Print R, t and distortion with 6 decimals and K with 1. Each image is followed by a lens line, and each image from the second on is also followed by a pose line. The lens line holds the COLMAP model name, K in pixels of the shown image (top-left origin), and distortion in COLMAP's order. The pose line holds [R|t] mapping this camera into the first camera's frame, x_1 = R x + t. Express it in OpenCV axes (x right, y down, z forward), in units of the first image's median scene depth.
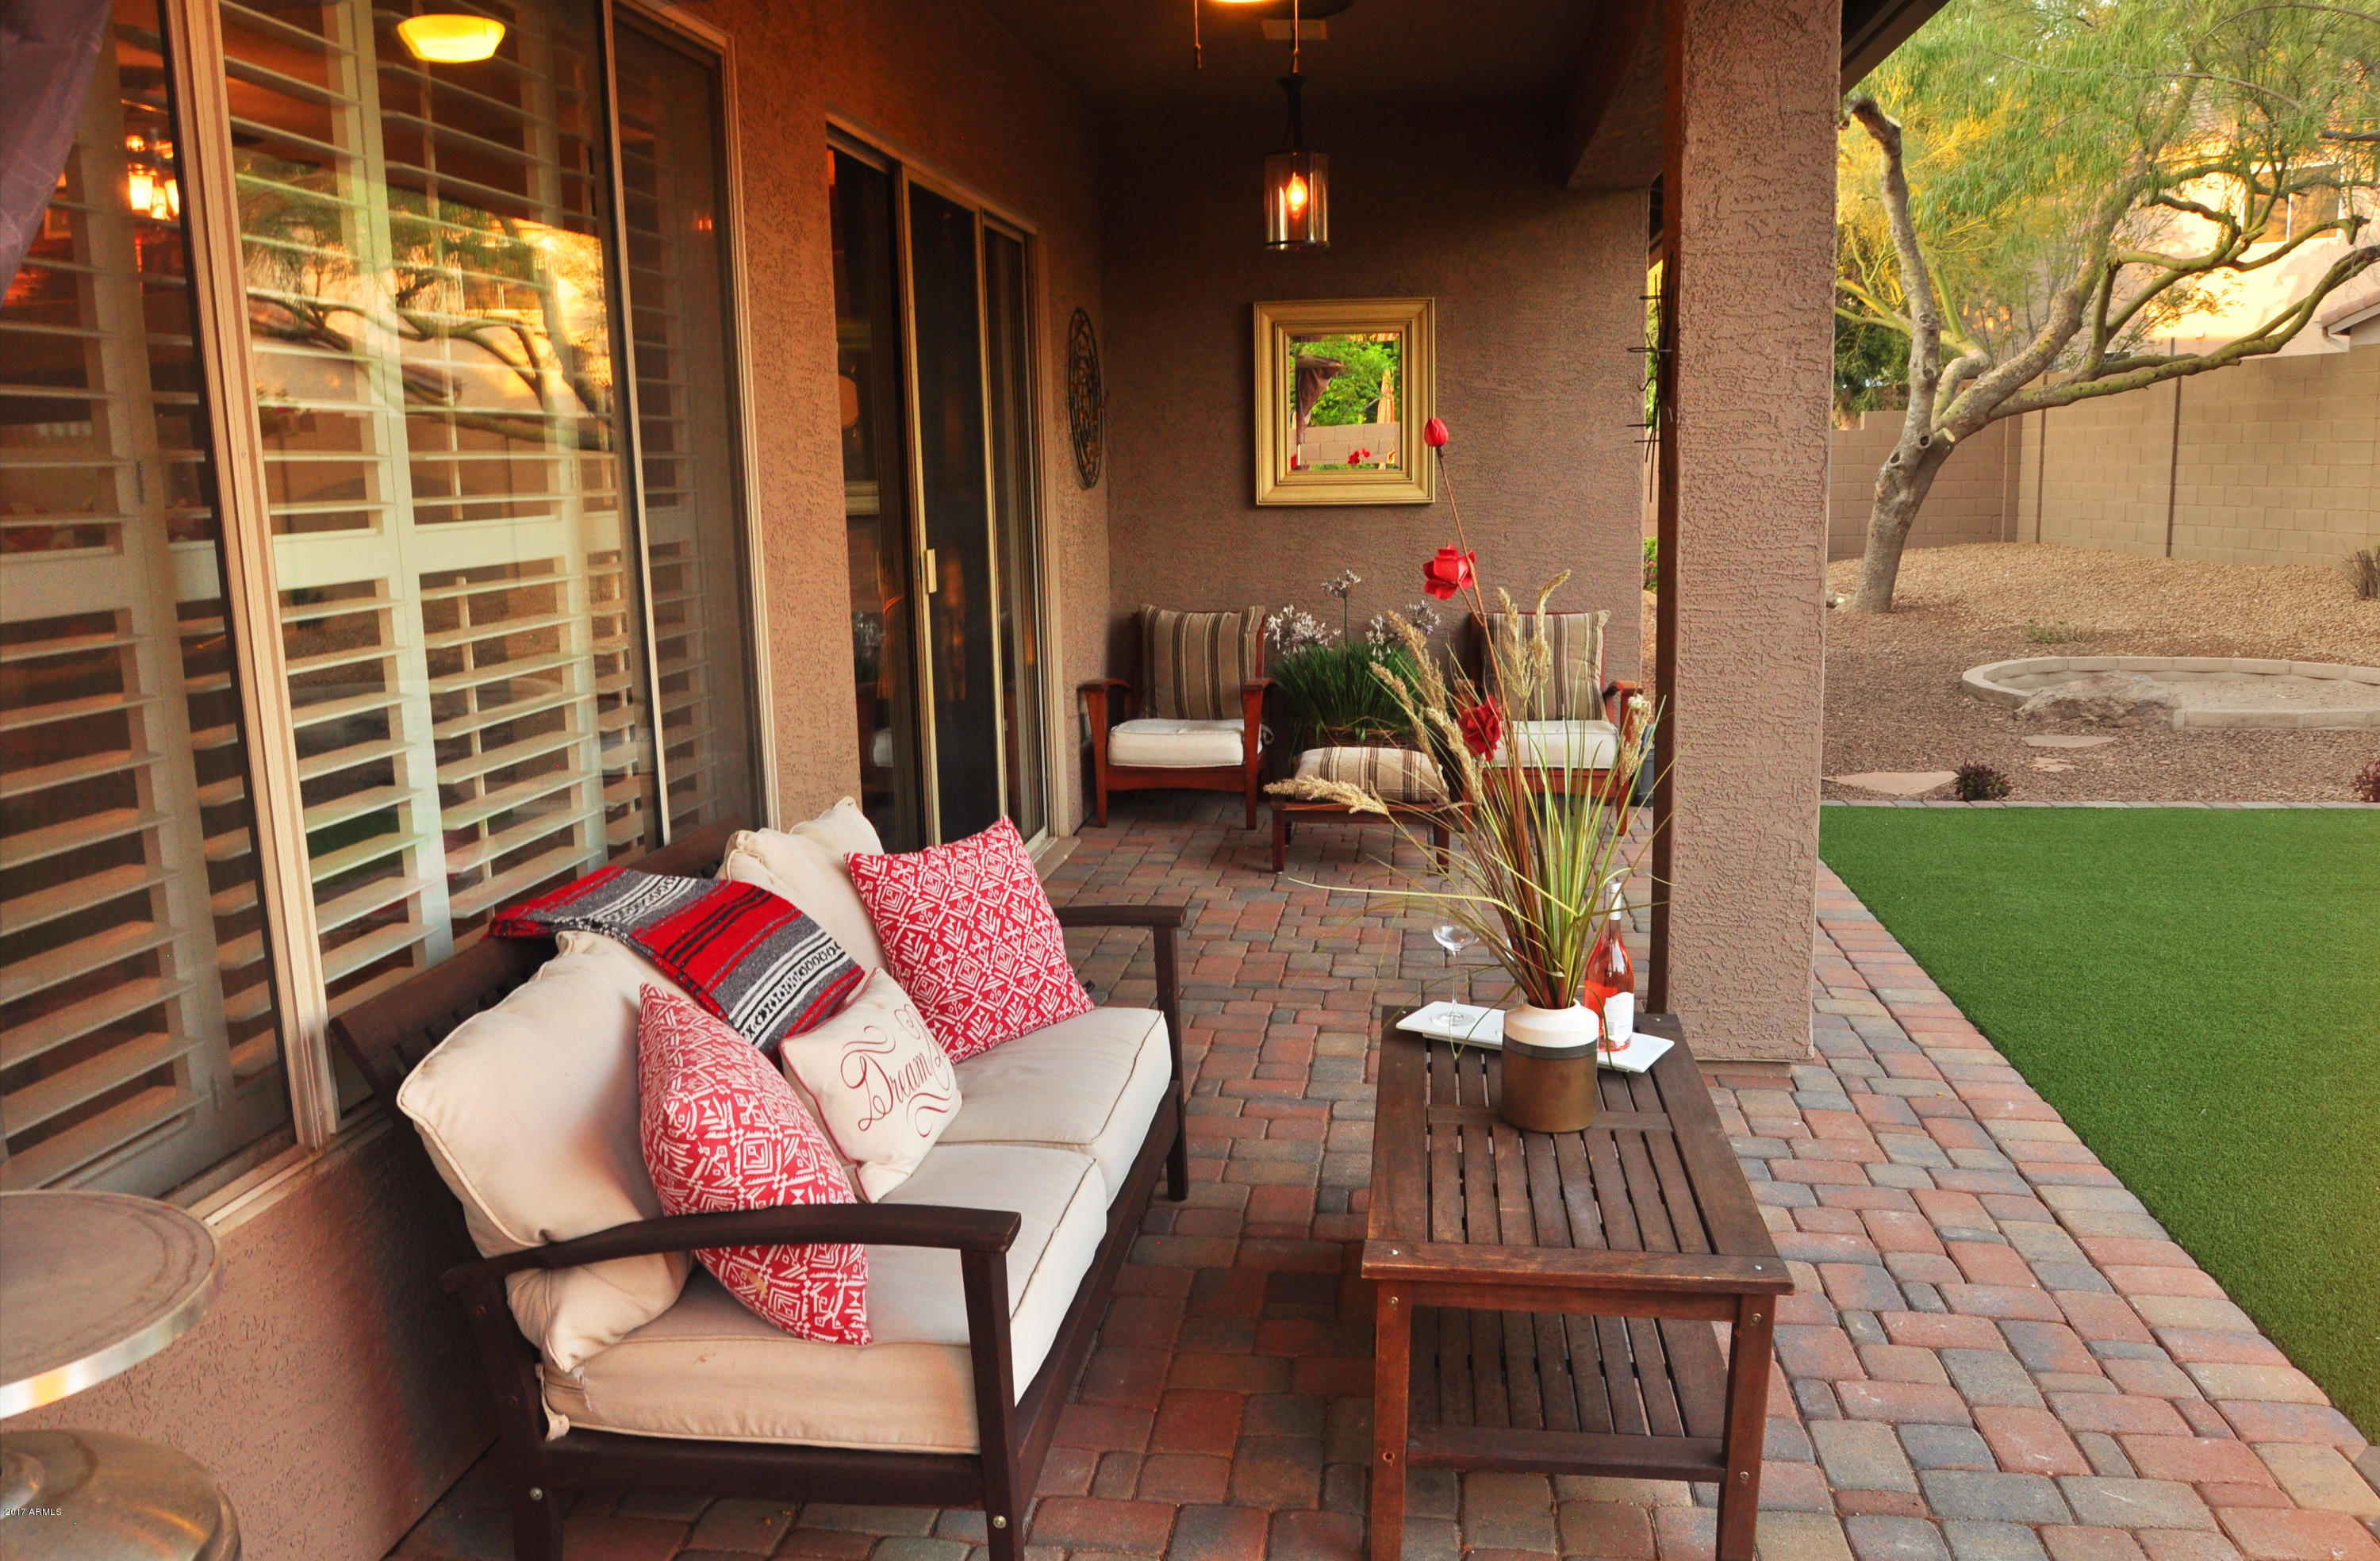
lens RADIAL K [[1803.5, 0, 1187.7], [0, 1803.5, 788.2], [0, 0, 1]] dist [-0.087020, 0.020475]
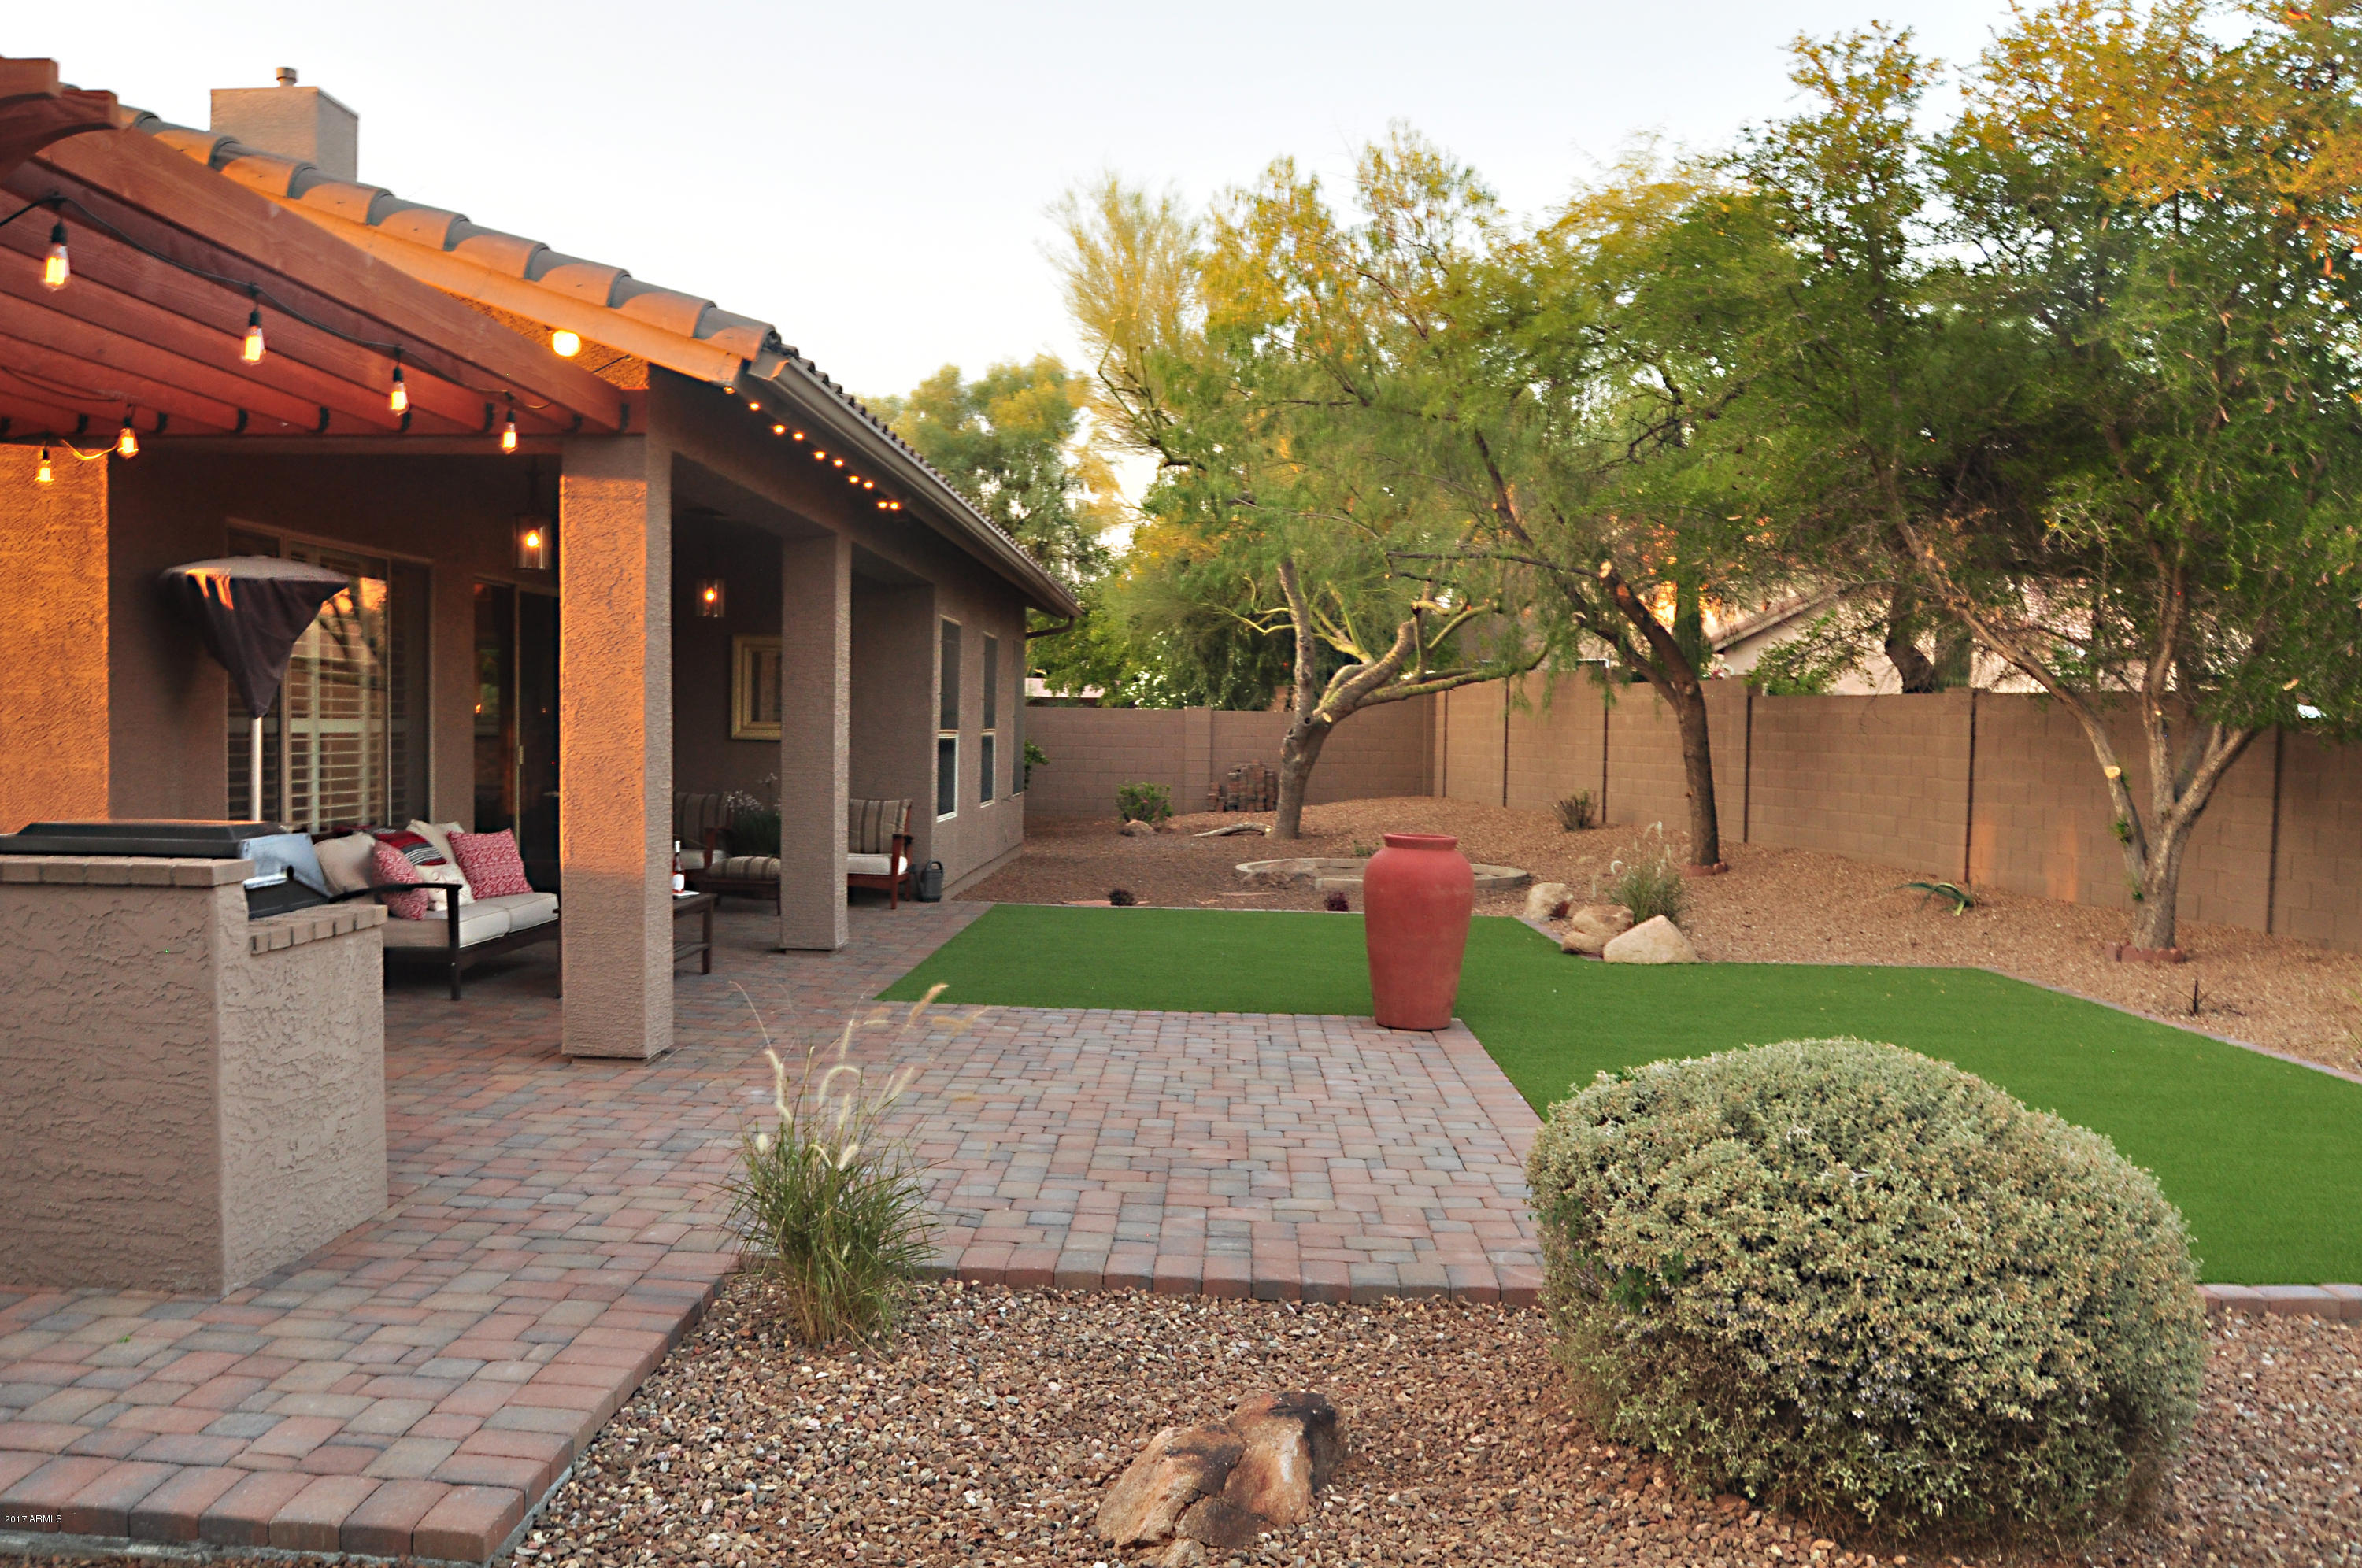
lens RADIAL K [[1789.8, 0, 1181.1], [0, 1789.8, 797.6], [0, 0, 1]] dist [-0.087020, 0.020475]
pose [[0.993272, 0.037333, 0.109622, 0.233811], [-0.021677, 0.989818, -0.140681, 0.121770], [-0.113758, 0.137358, 0.983967, -0.686756]]
